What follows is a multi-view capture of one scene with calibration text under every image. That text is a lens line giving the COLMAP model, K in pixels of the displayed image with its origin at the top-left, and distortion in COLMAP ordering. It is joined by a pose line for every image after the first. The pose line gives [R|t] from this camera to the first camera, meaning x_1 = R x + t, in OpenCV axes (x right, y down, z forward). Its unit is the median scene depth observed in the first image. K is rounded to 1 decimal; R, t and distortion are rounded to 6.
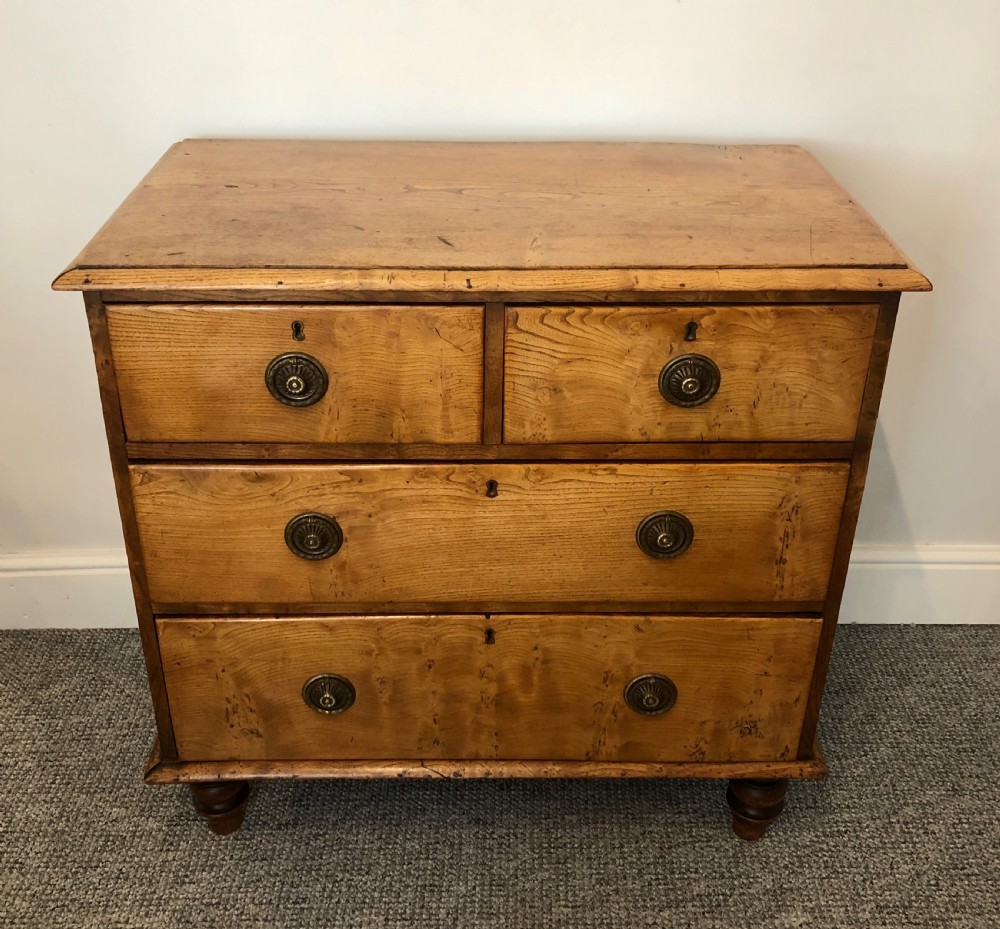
lens RADIAL K [[1110.7, 0, 519.4], [0, 1110.7, 384.0], [0, 0, 1]] dist [0.041615, -0.030030]
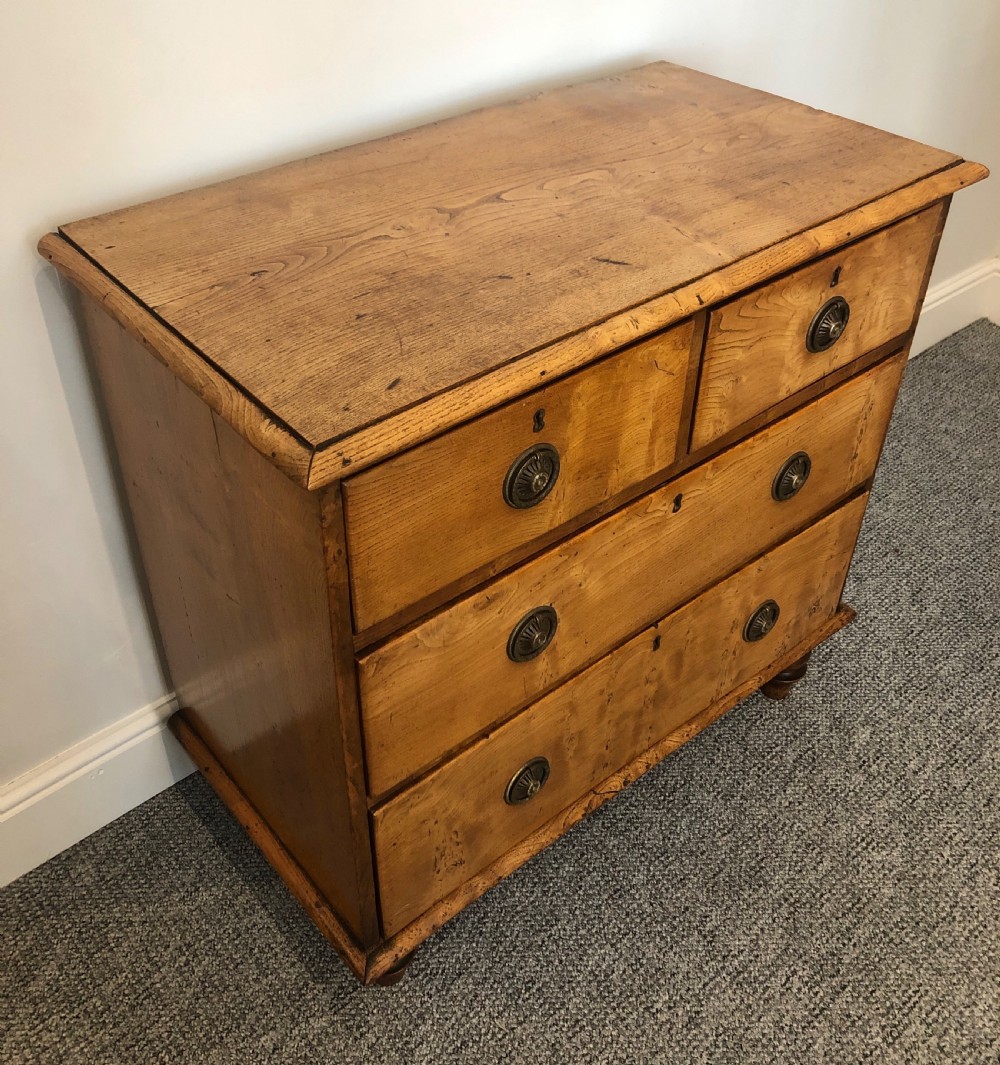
lens RADIAL K [[1091.6, 0, 496.7], [0, 1091.6, 463.3], [0, 0, 1]] dist [0.013494, 0.008981]
pose [[0.782427, -0.382807, 0.491189, -0.525968], [0.292025, 0.922194, 0.253536, -0.193135], [-0.550027, -0.054934, 0.833338, 0.285159]]
